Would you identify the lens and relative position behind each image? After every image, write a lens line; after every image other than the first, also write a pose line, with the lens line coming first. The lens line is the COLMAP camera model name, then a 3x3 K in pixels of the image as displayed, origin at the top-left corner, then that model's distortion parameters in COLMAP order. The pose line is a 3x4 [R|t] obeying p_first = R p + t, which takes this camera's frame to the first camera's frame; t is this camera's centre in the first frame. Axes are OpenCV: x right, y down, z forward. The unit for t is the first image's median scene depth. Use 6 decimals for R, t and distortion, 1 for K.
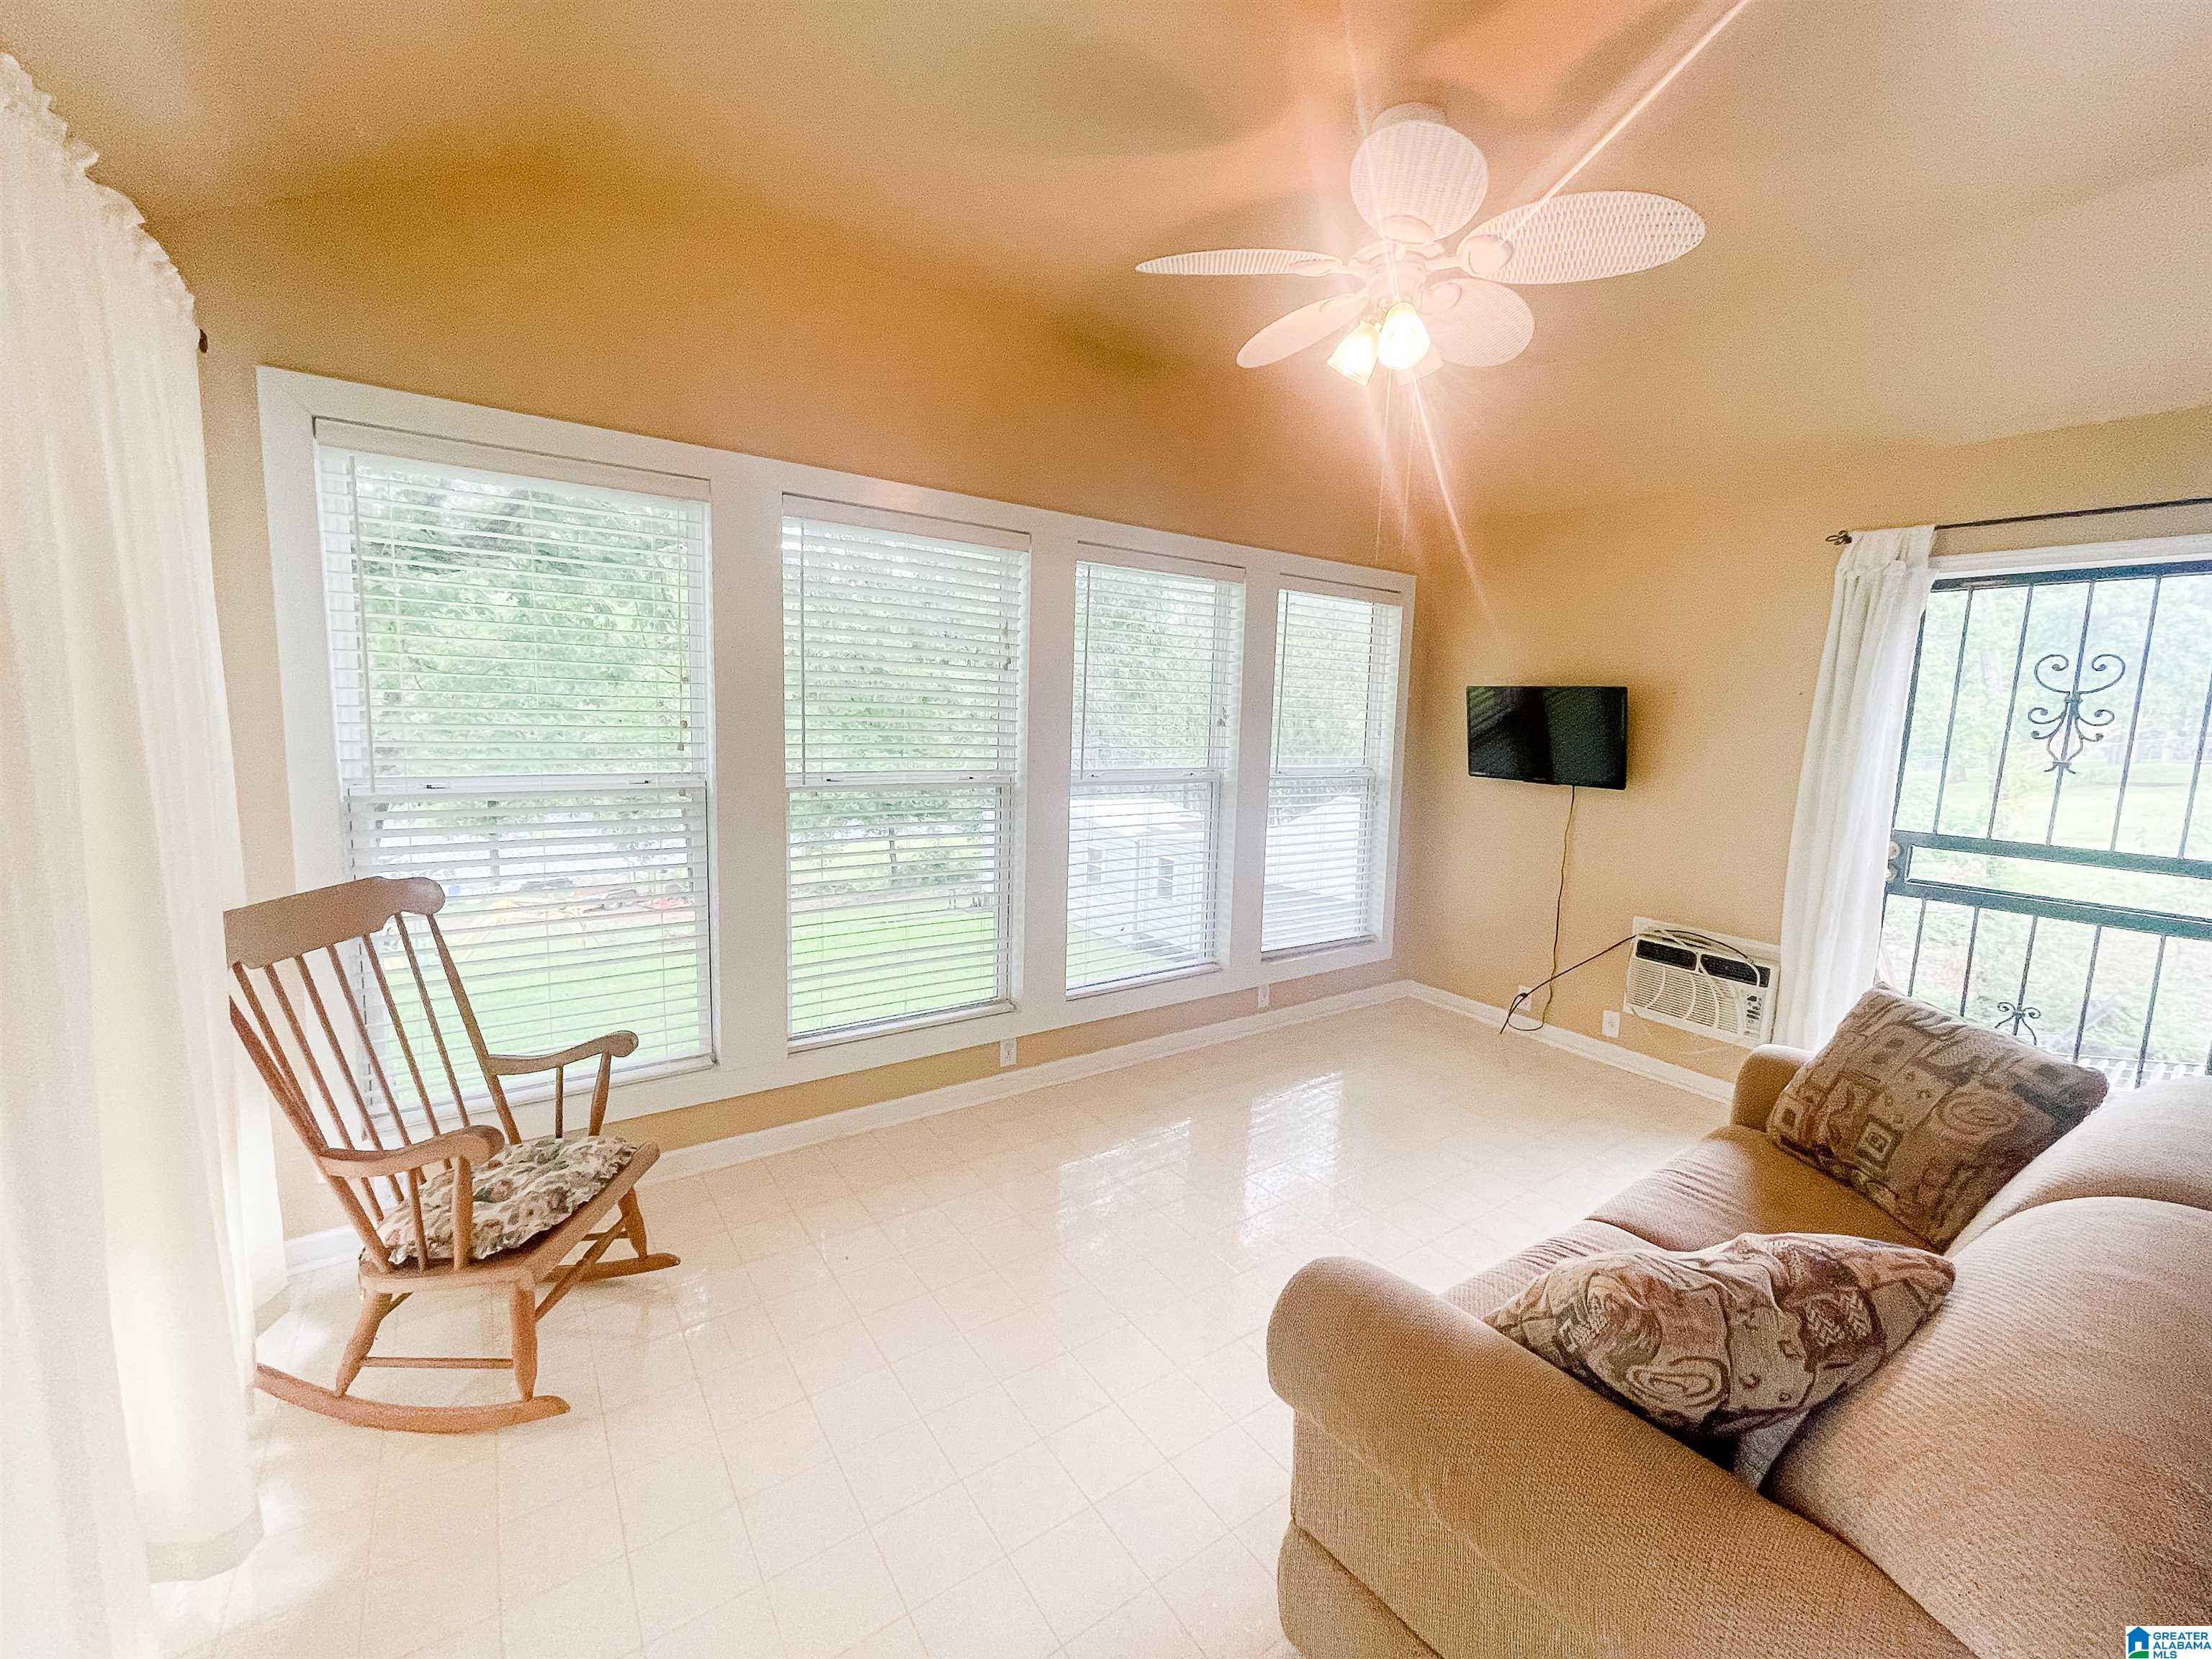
lens RADIAL K [[897.4, 0, 1103.7], [0, 897.4, 820.1], [0, 0, 1]] dist [0.002710, 0.000197]
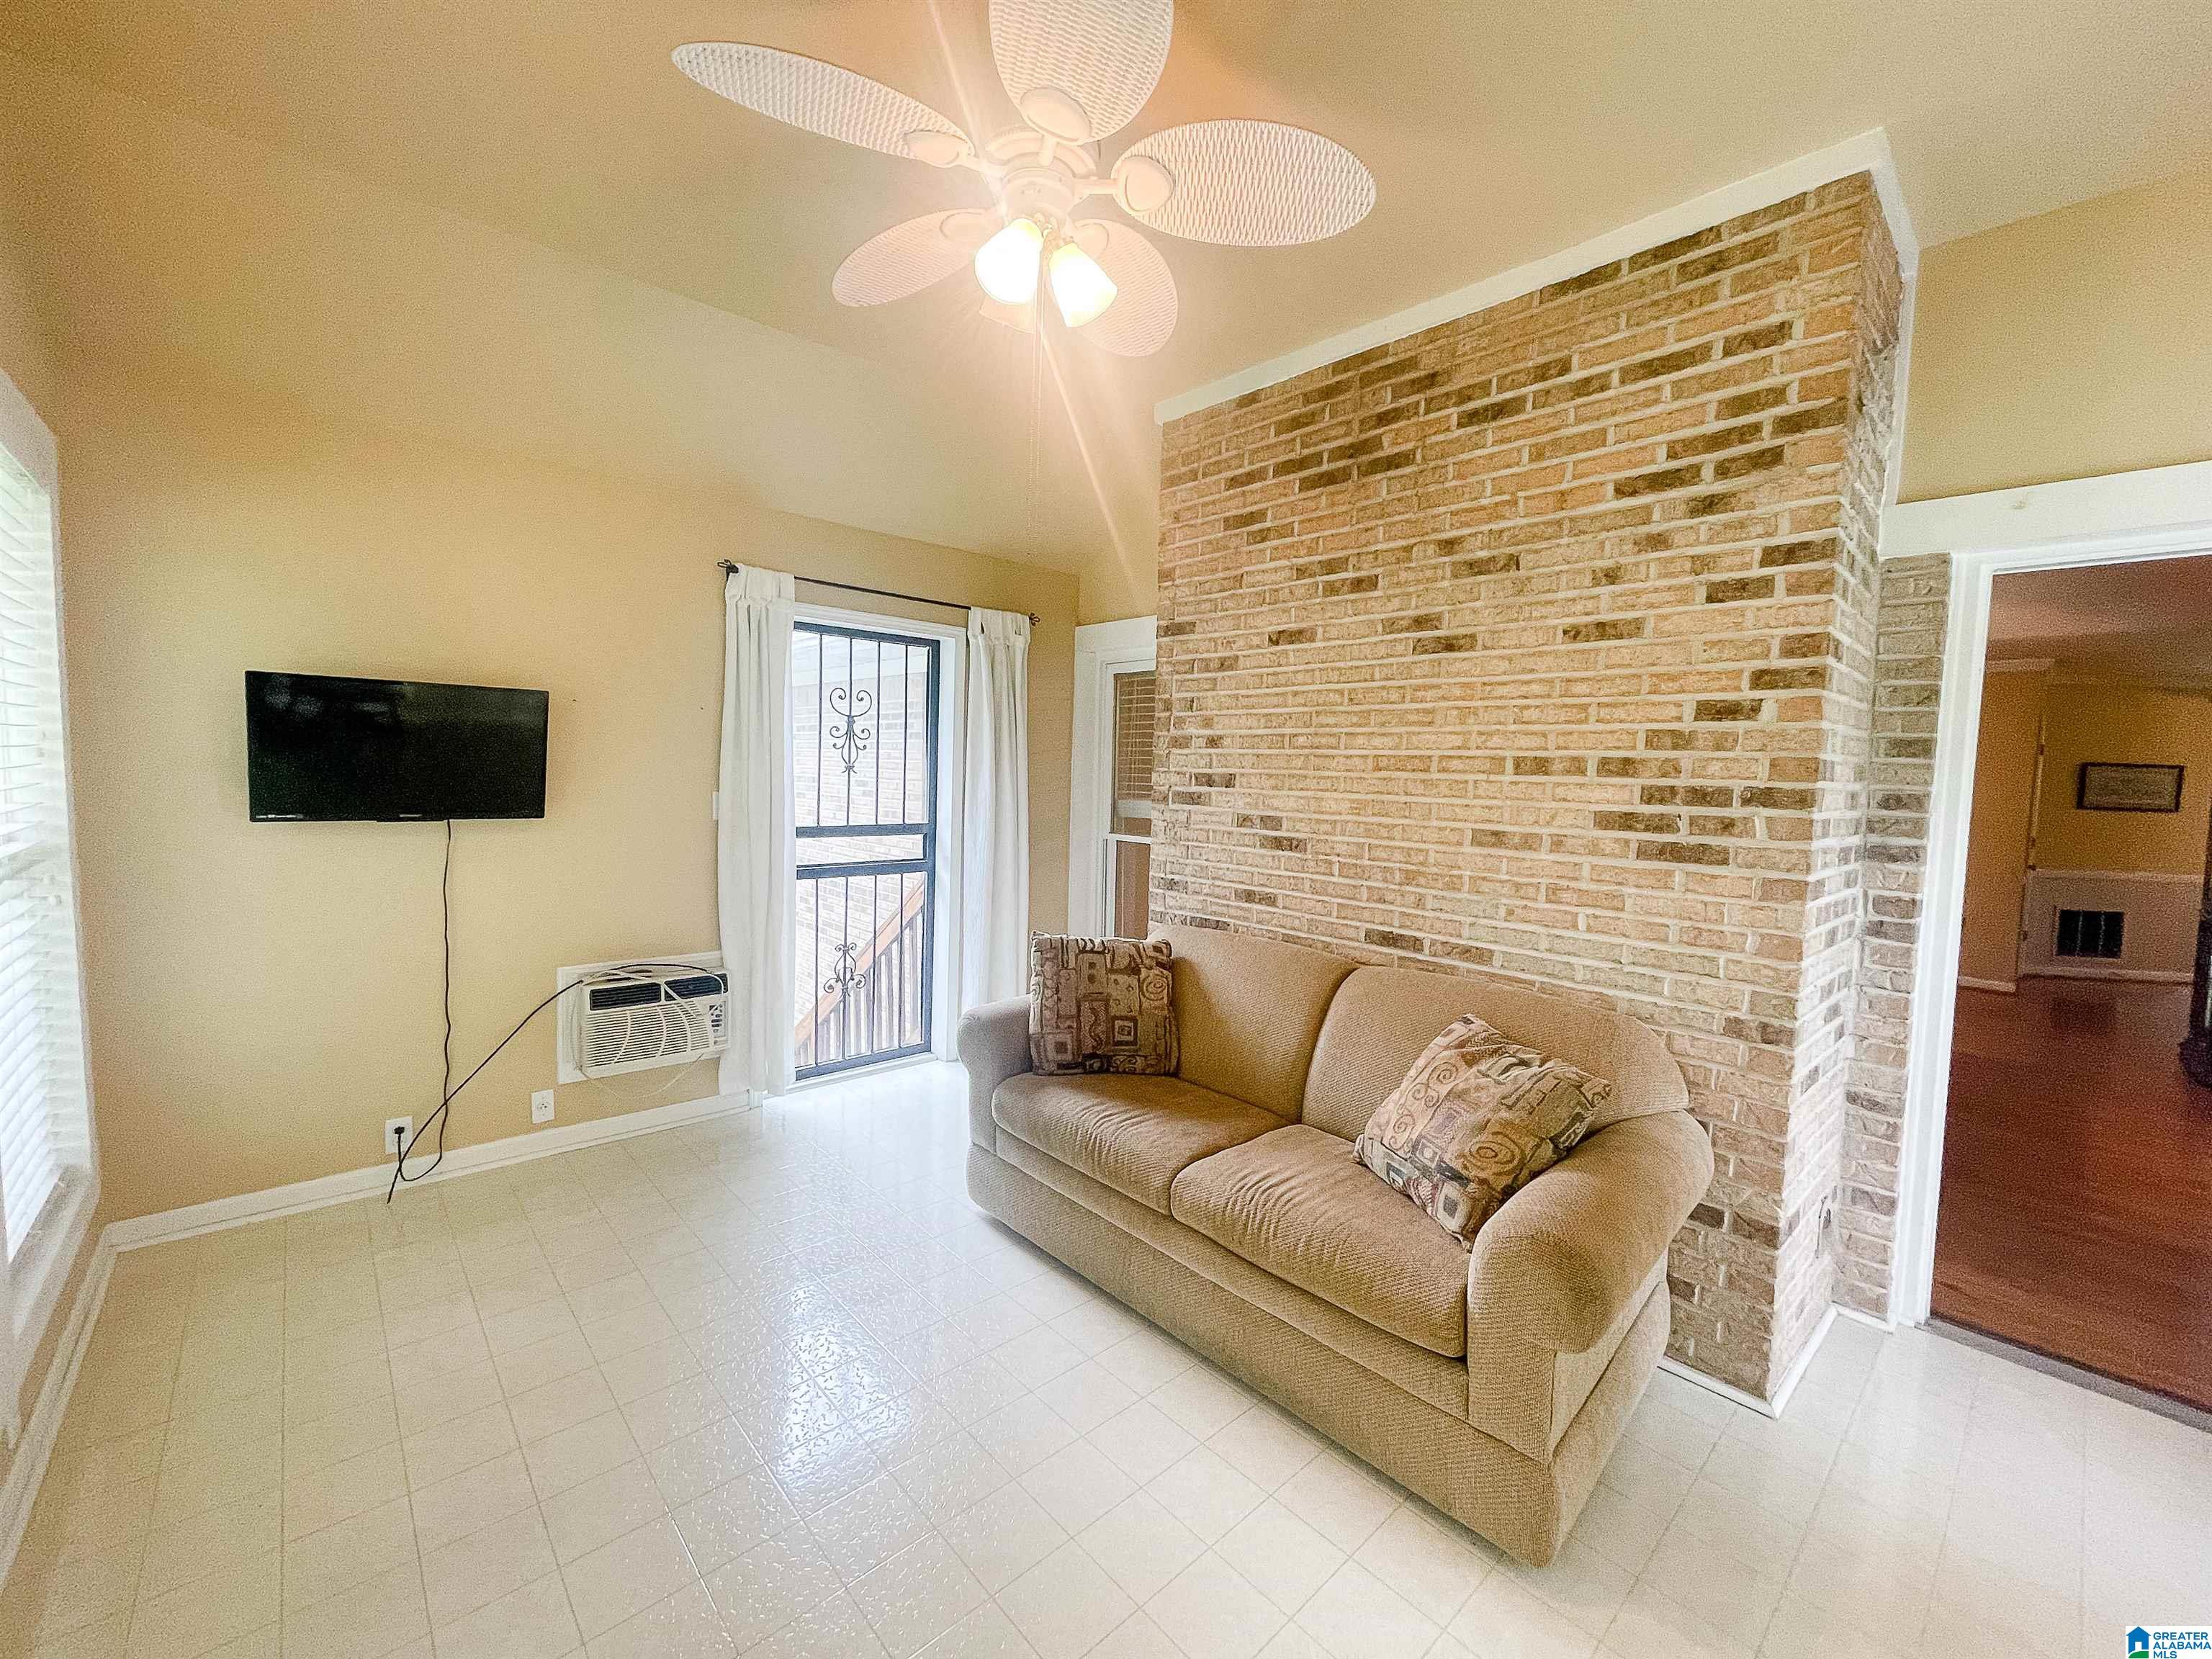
lens RADIAL K [[897.4, 0, 1103.7], [0, 897.4, 820.1], [0, 0, 1]] dist [0.002710, 0.000197]
pose [[-0.112940, -0.100276, 0.988529, -0.350851], [0.090587, 0.989712, 0.110746, -0.094576], [-0.989464, 0.102055, -0.102694, 0.728218]]
